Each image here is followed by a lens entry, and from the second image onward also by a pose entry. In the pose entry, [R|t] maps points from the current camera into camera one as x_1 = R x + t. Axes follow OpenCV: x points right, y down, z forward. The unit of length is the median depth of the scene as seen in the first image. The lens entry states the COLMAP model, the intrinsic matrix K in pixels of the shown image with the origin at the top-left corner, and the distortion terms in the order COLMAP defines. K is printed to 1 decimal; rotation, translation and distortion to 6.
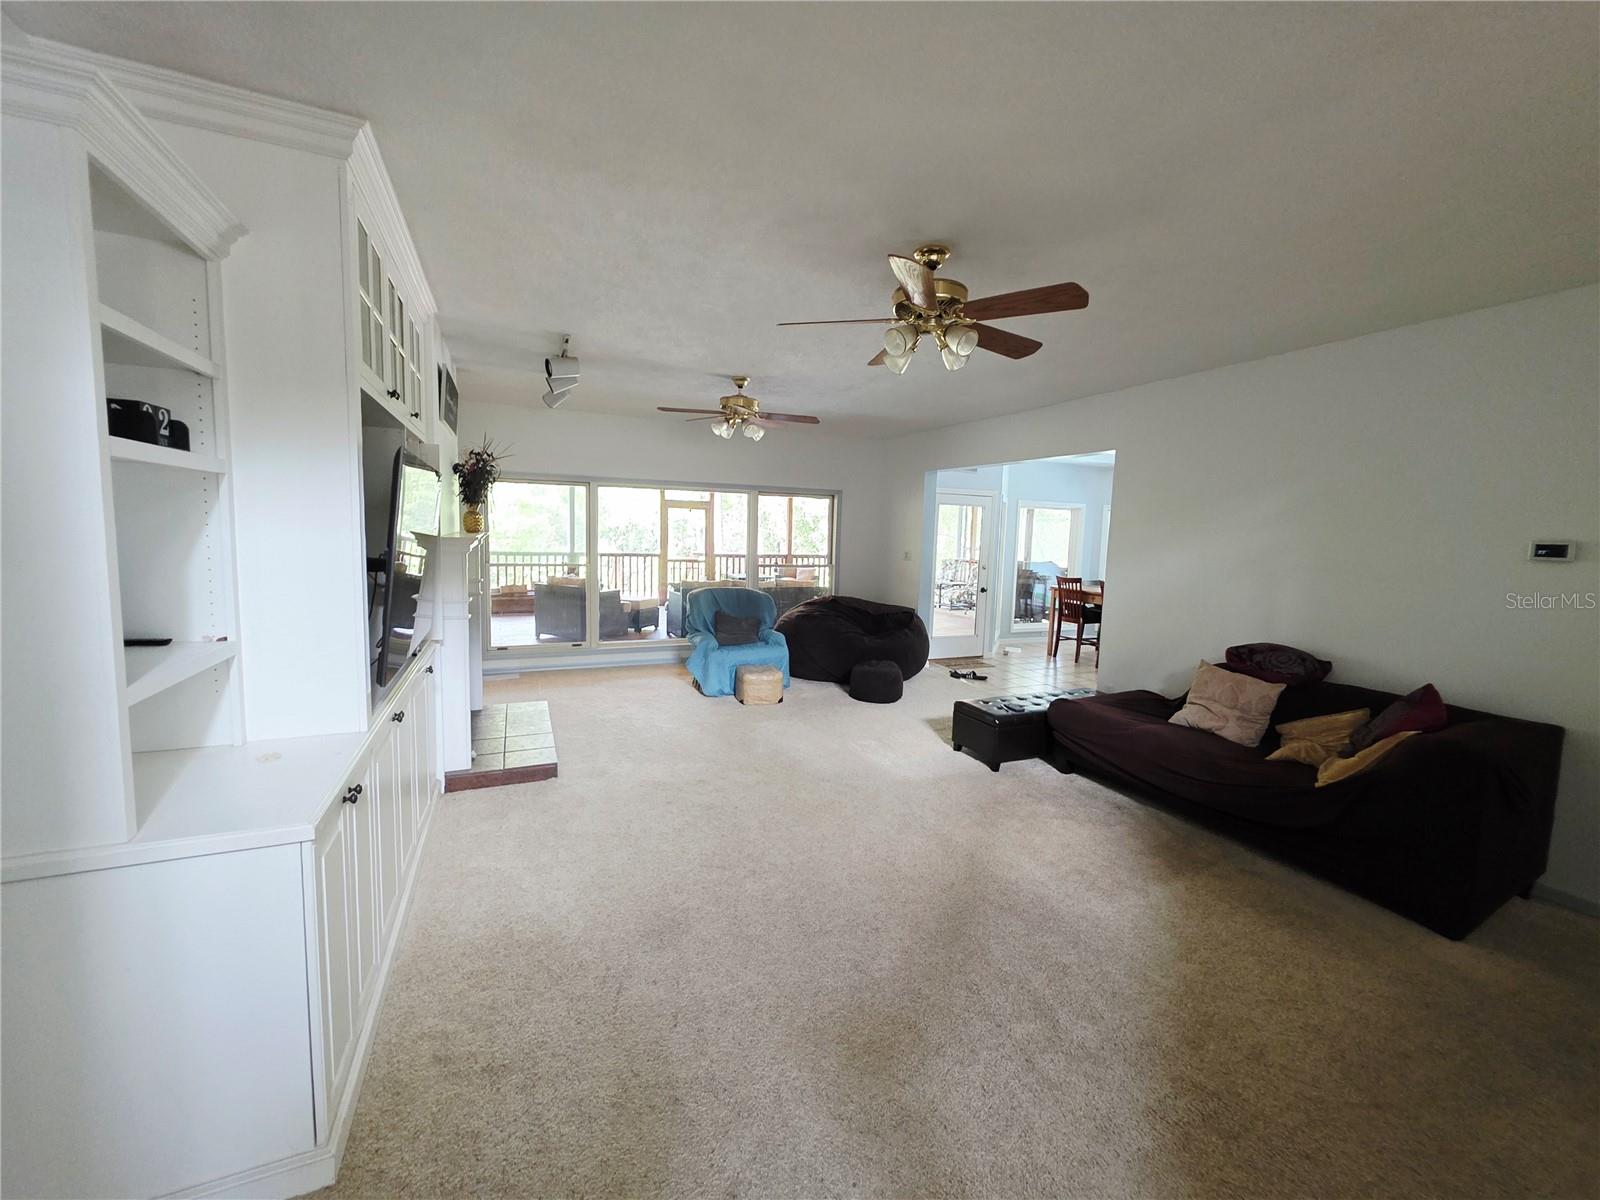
lens RADIAL K [[654.4, 0, 807.4], [0, 654.4, 597.7], [0, 0, 1]] dist [-0.000069, 0.000270]
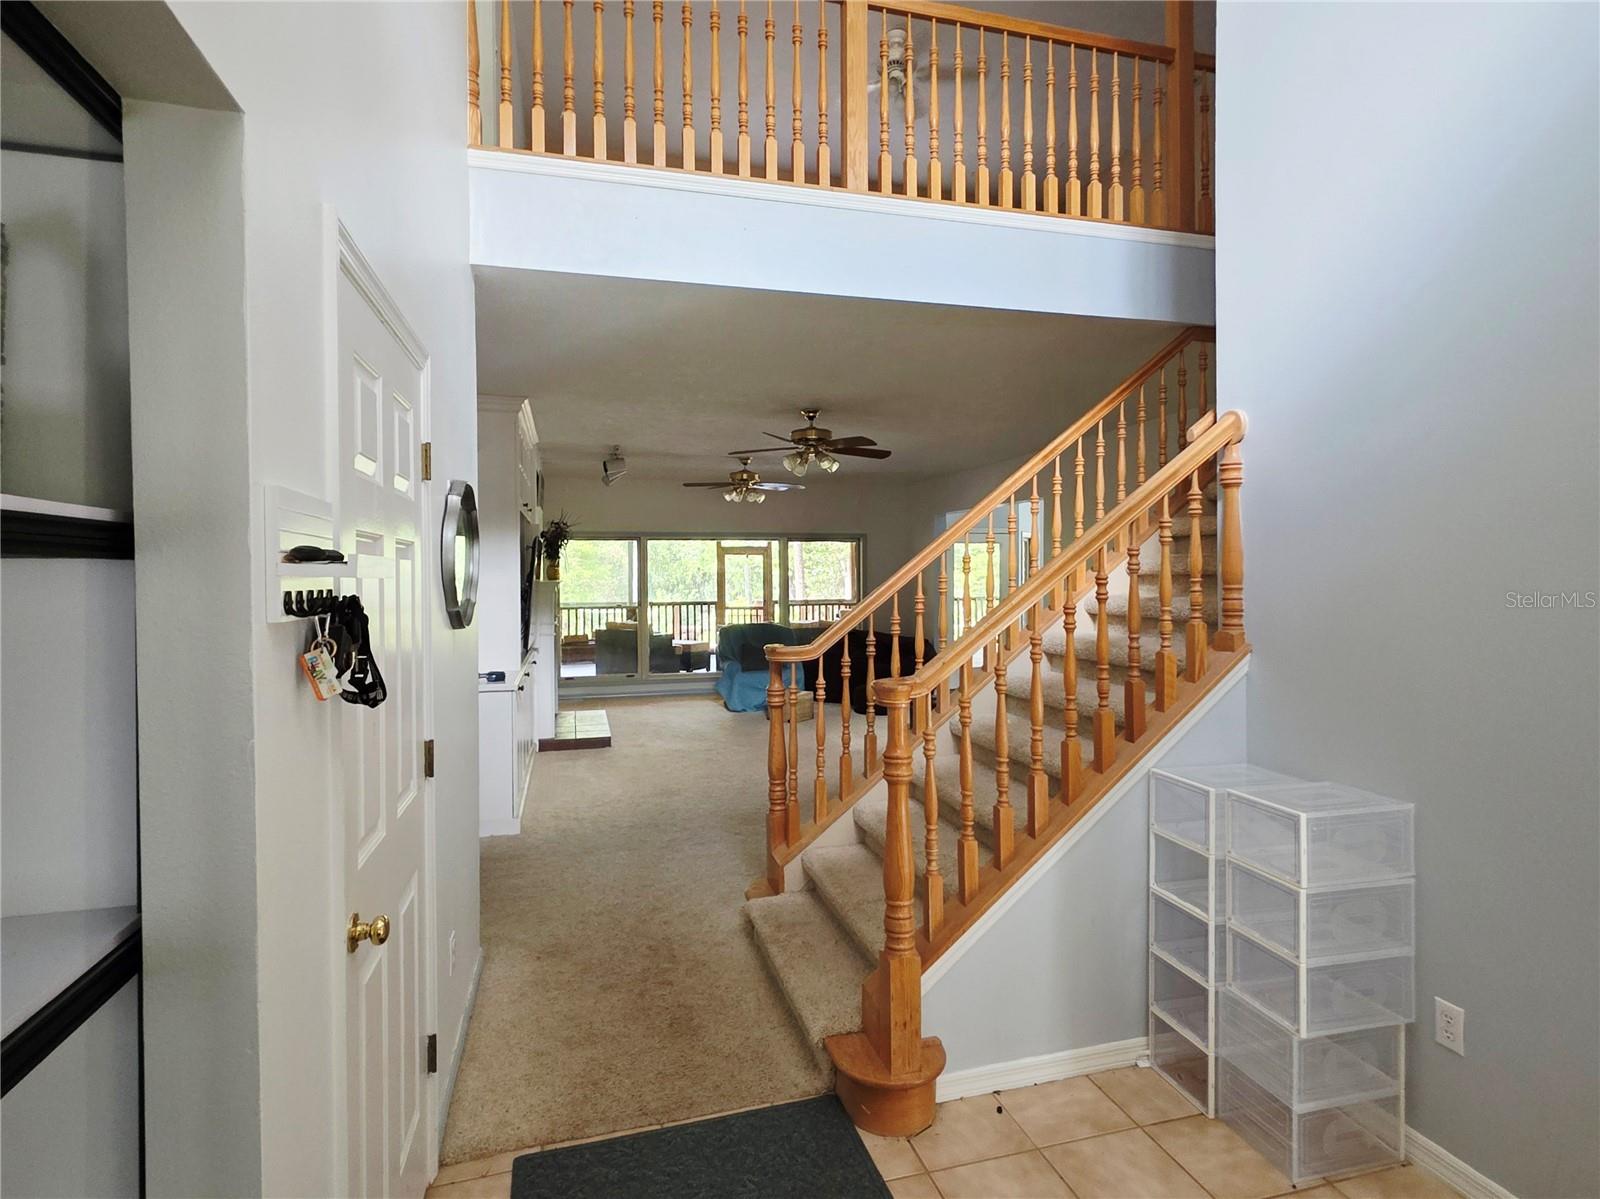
lens RADIAL K [[827.6, 0, 800.0], [0, 827.6, 599.5], [0, 0, 1]] dist [0.000694, 0.000032]
pose [[0.988375, -0.027584, -0.149514, 0.164374], [0.016402, 0.997010, -0.075510, 0.050894], [0.151150, 0.072179, 0.985872, -0.400502]]
